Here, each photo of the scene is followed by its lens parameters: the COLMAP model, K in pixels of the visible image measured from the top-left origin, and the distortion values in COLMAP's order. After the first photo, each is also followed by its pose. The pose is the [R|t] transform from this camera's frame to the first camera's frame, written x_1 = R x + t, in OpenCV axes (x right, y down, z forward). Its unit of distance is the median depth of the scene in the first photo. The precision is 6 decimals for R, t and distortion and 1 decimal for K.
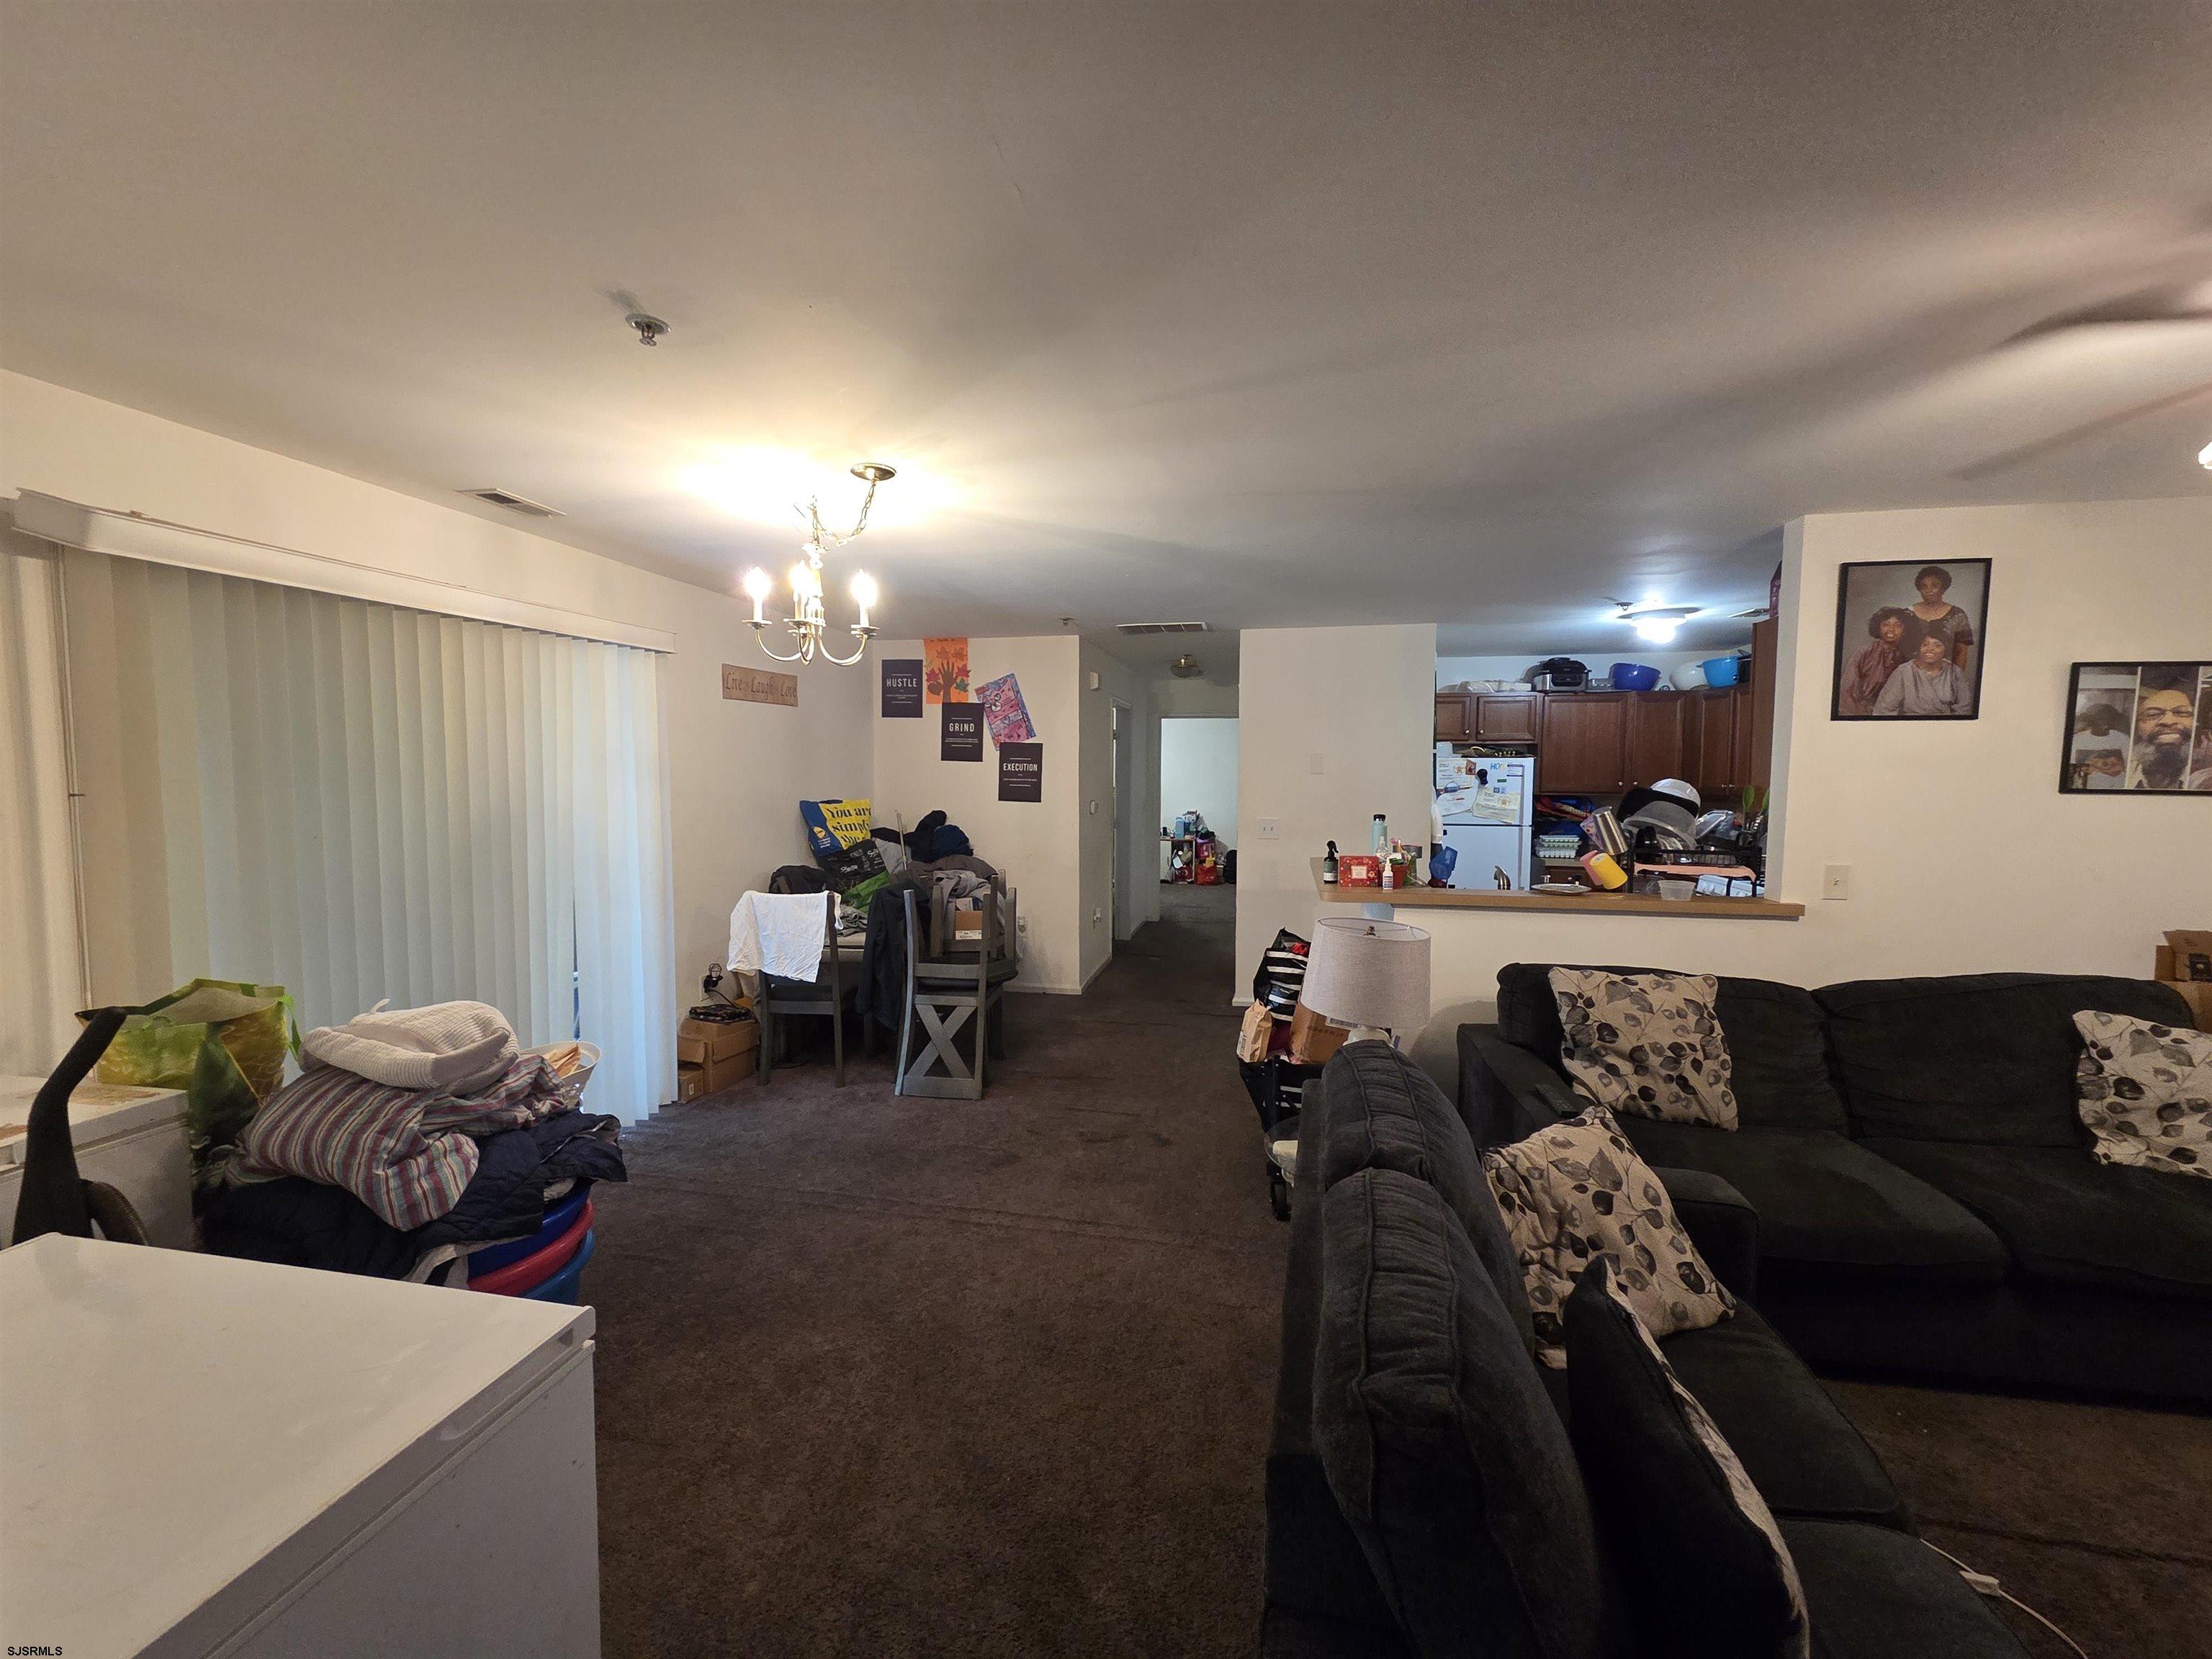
lens RADIAL K [[903.4, 0, 1096.0], [0, 903.4, 826.5], [0, 0, 1]] dist [0.000730, 0.000308]
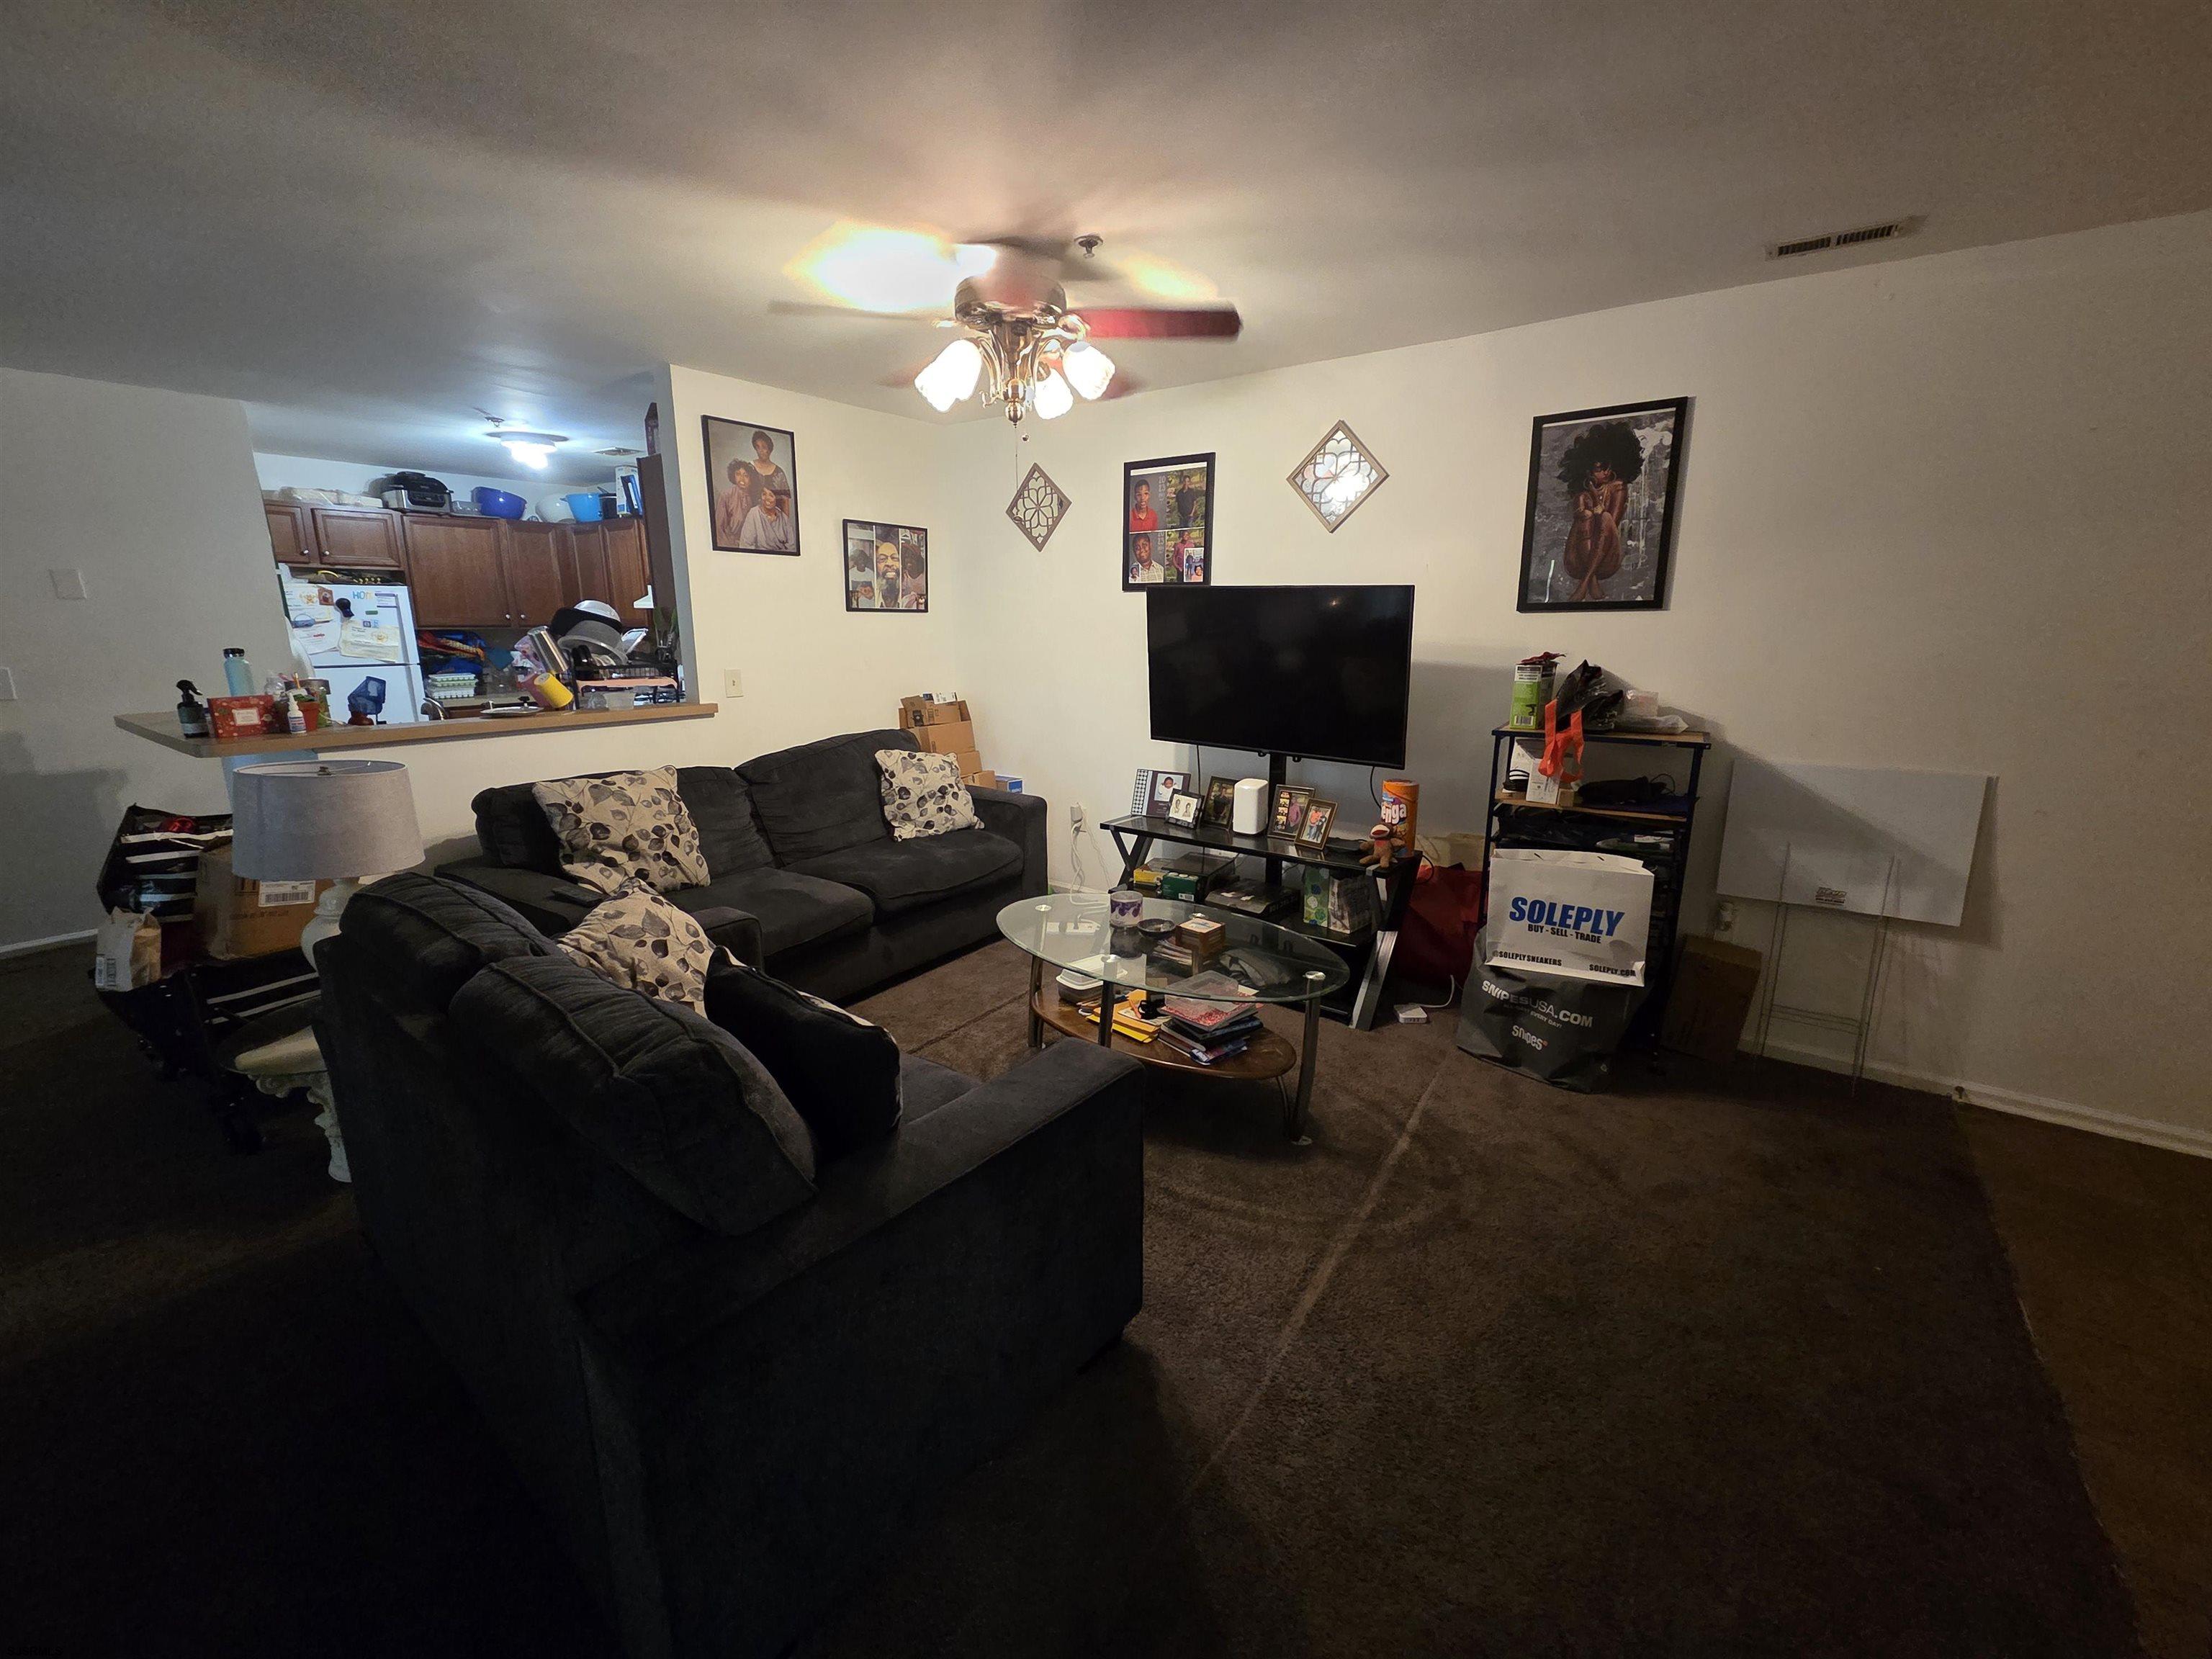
lens RADIAL K [[903.4, 0, 1096.0], [0, 903.4, 826.5], [0, 0, 1]] dist [0.000730, 0.000308]
pose [[0.428258, -0.205428, 0.879997, -0.127867], [0.057163, 0.978026, 0.200493, 0.034769], [-0.901847, -0.035559, 0.430590, -0.011667]]
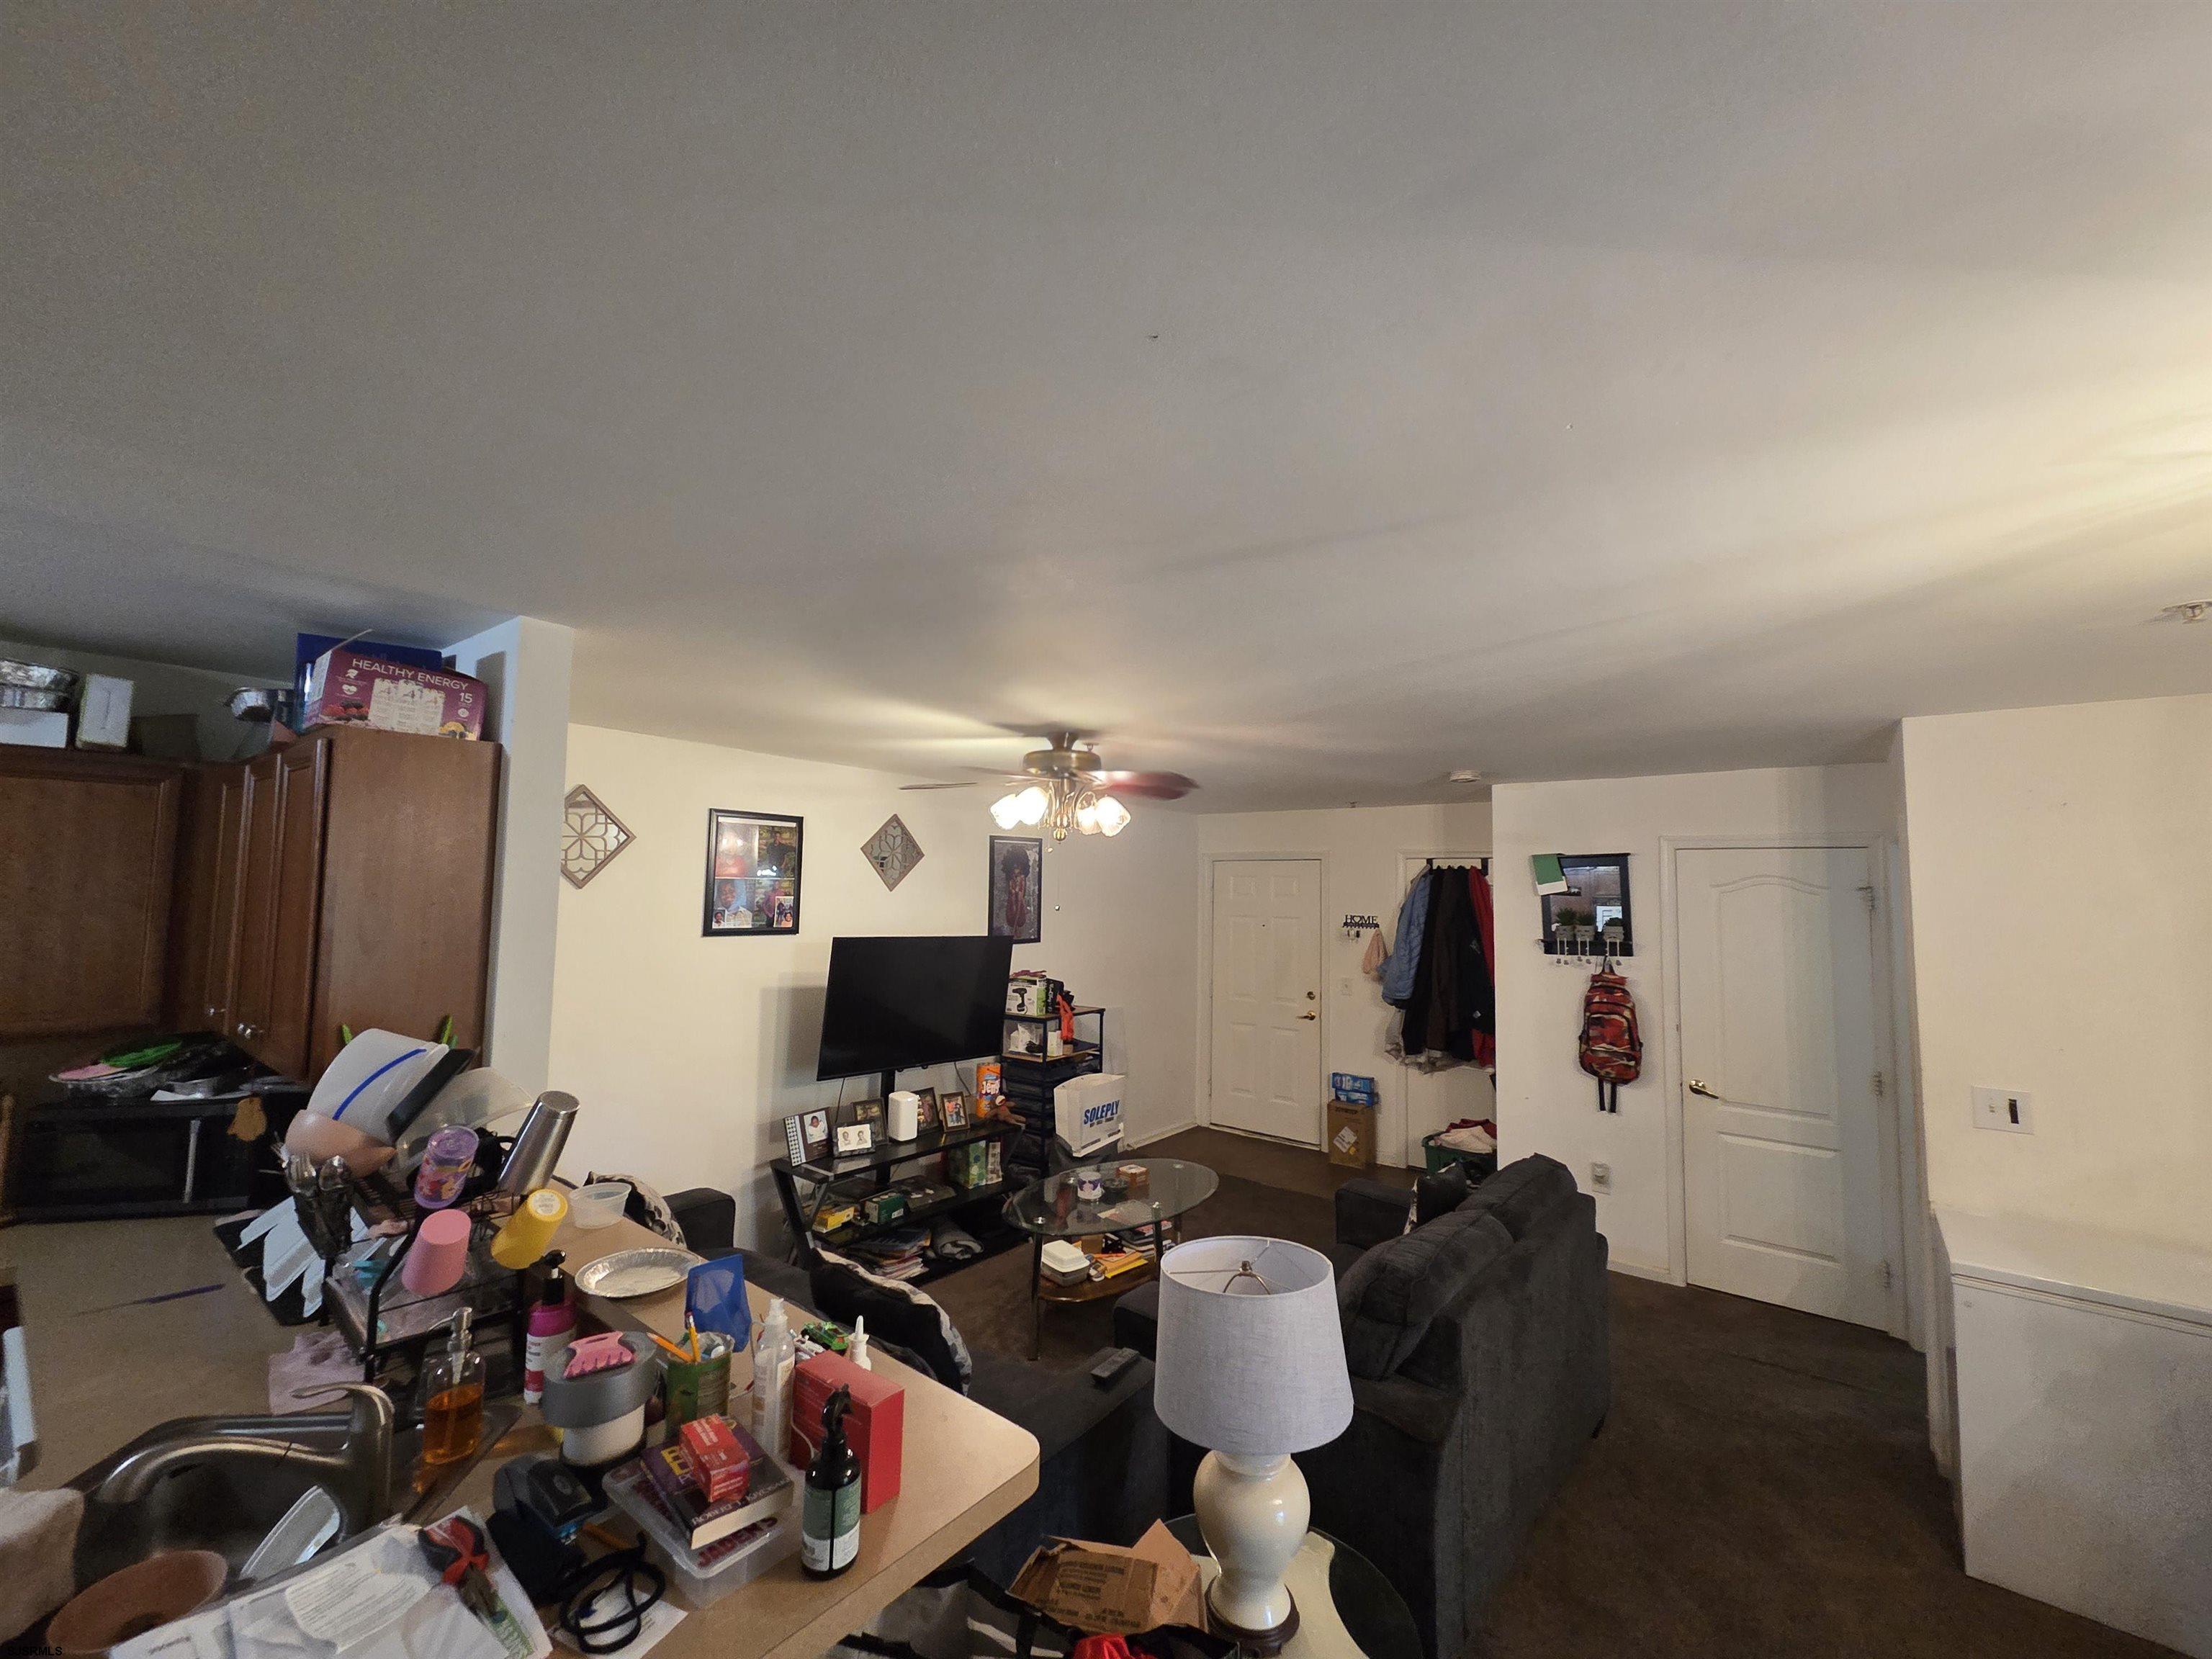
lens RADIAL K [[906.6, 0, 1100.7], [0, 906.6, 825.1], [0, 0, 1]] dist [0.002592, 0.000458]
pose [[-0.887277, 0.015253, 0.460984, 0.093900], [0.008619, 0.999827, -0.016494, -0.187768], [-0.461156, -0.010662, -0.887255, 1.568152]]
